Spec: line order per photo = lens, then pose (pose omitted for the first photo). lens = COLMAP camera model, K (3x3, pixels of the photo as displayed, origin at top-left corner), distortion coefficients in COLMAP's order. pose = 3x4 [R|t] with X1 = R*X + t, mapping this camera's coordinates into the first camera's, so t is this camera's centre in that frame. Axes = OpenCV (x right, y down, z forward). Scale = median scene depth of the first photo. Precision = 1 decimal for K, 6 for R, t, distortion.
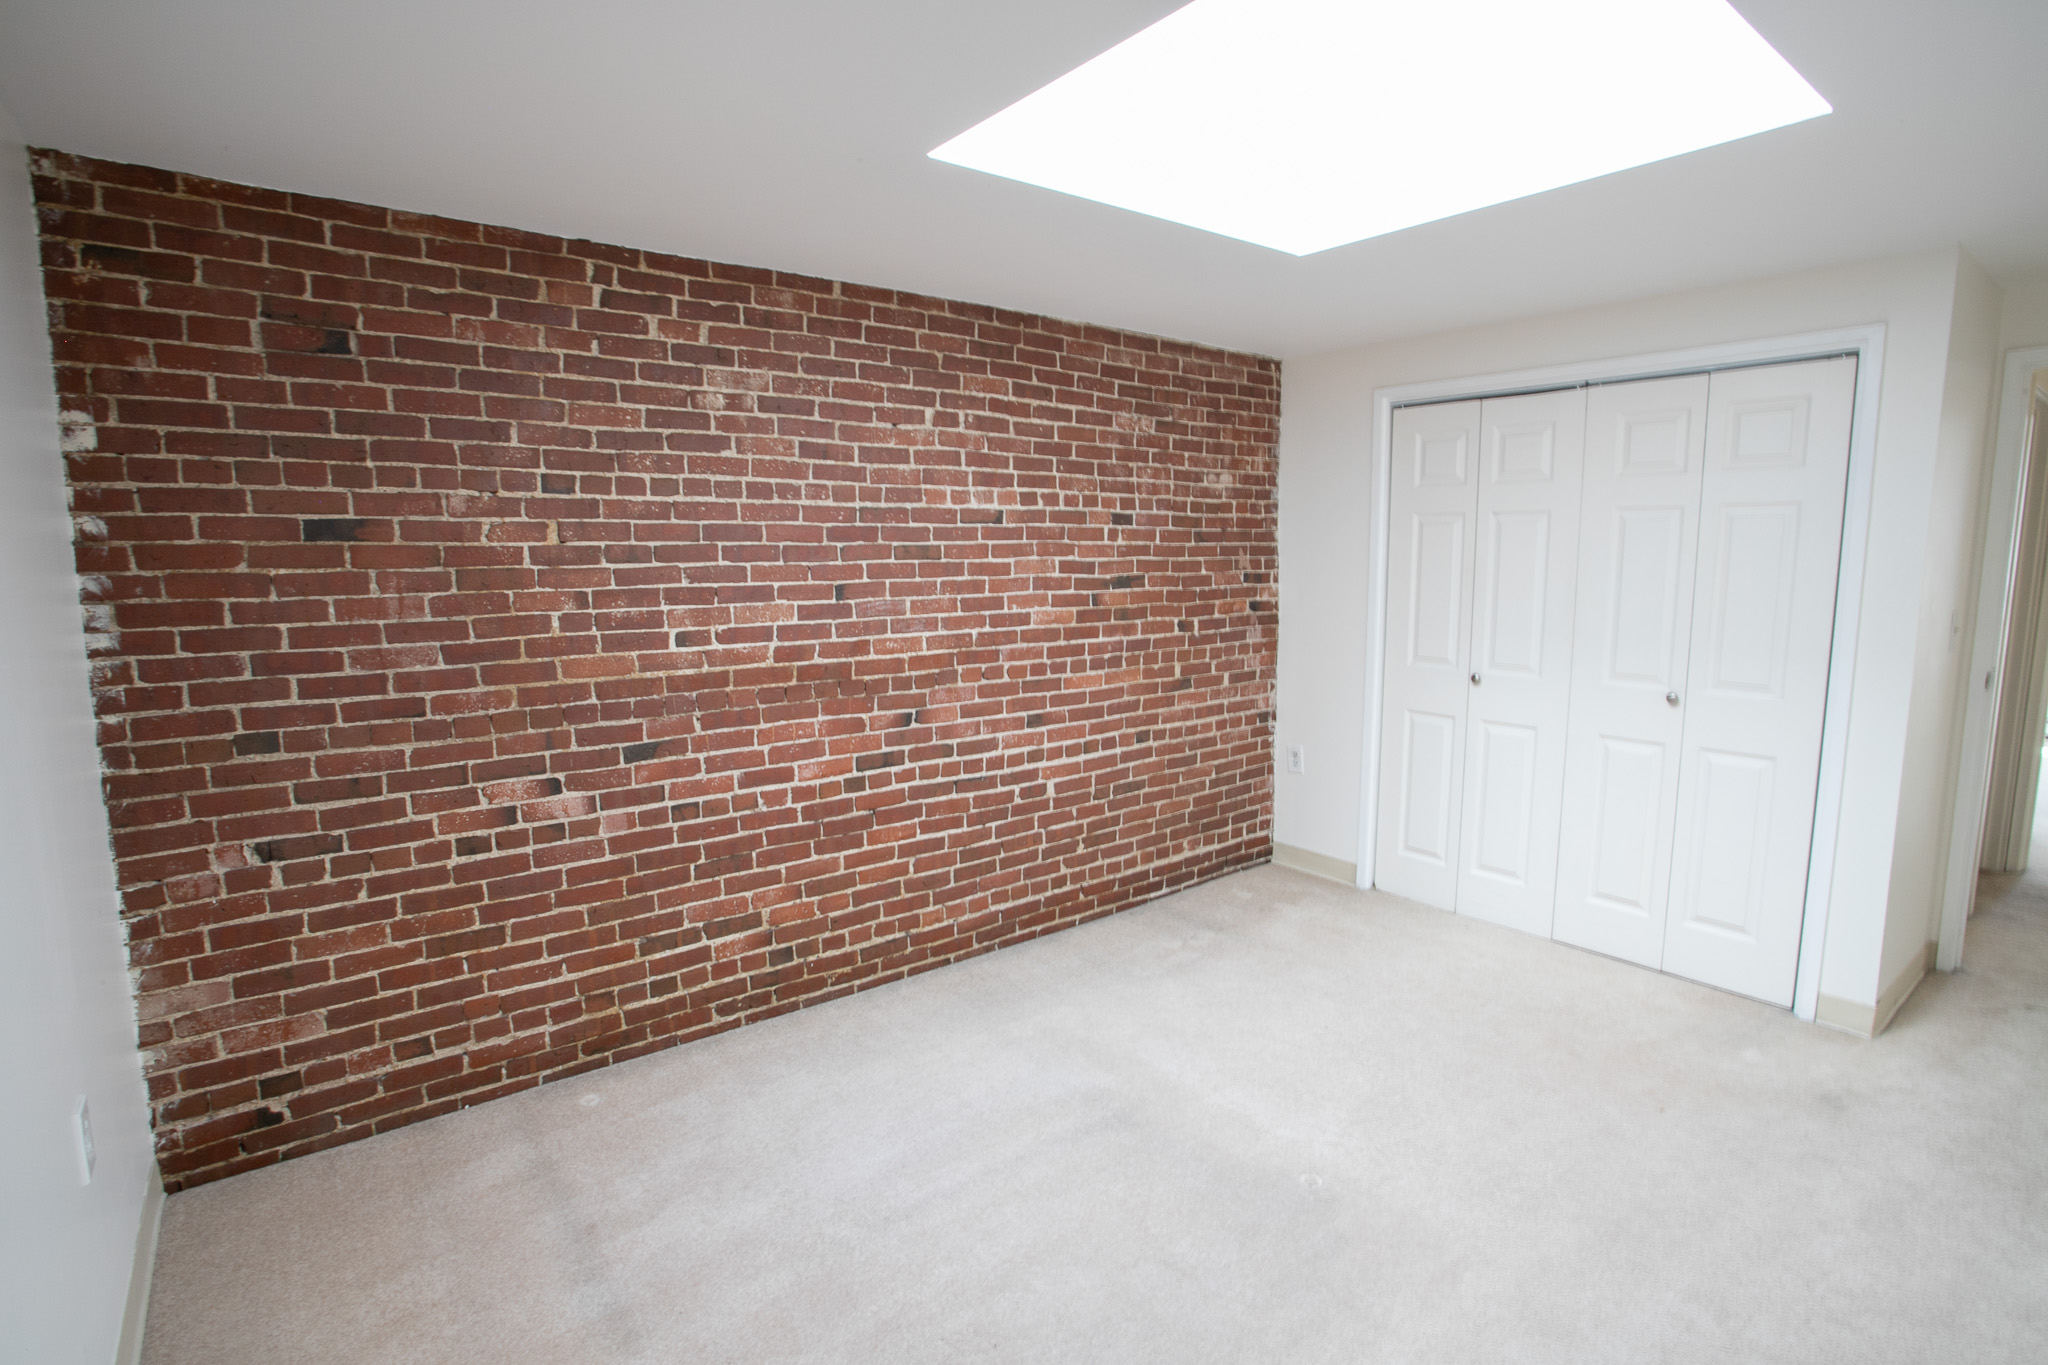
lens RADIAL K [[1003.9, 0, 1010.5], [0, 1003.9, 679.2], [0, 0, 1]] dist [-0.078957, 0.038996]
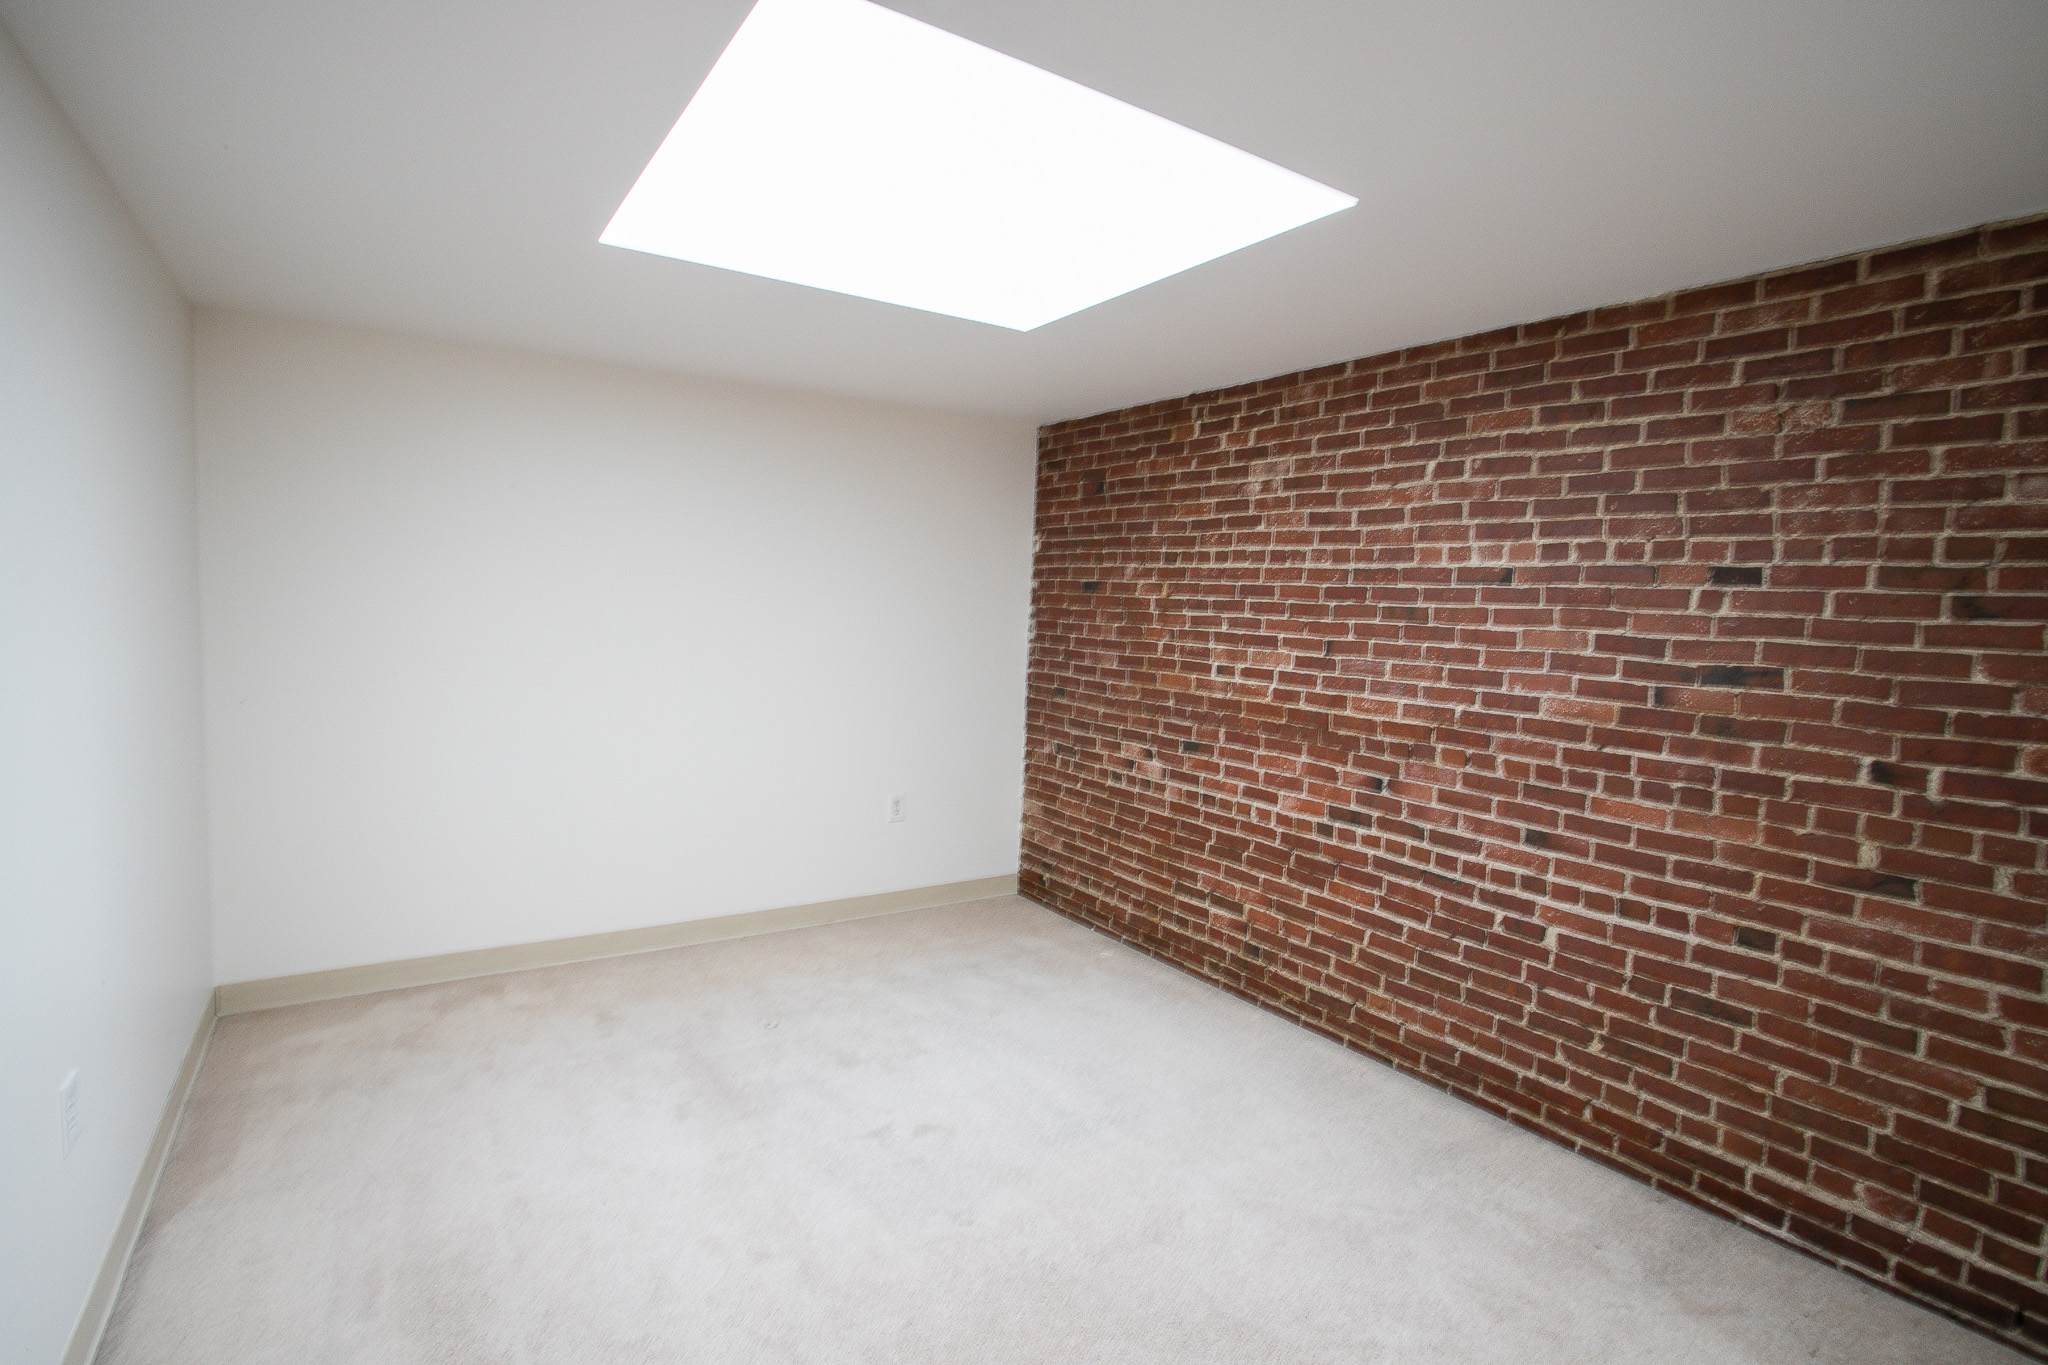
lens RADIAL K [[1003.9, 0, 1010.5], [0, 1003.9, 679.2], [0, 0, 1]] dist [-0.078957, 0.038996]
pose [[-0.075748, 0.081964, -0.993753, 0.856274], [-0.159574, 0.982774, 0.093222, -0.091380], [0.984275, 0.165639, -0.061364, 0.681867]]
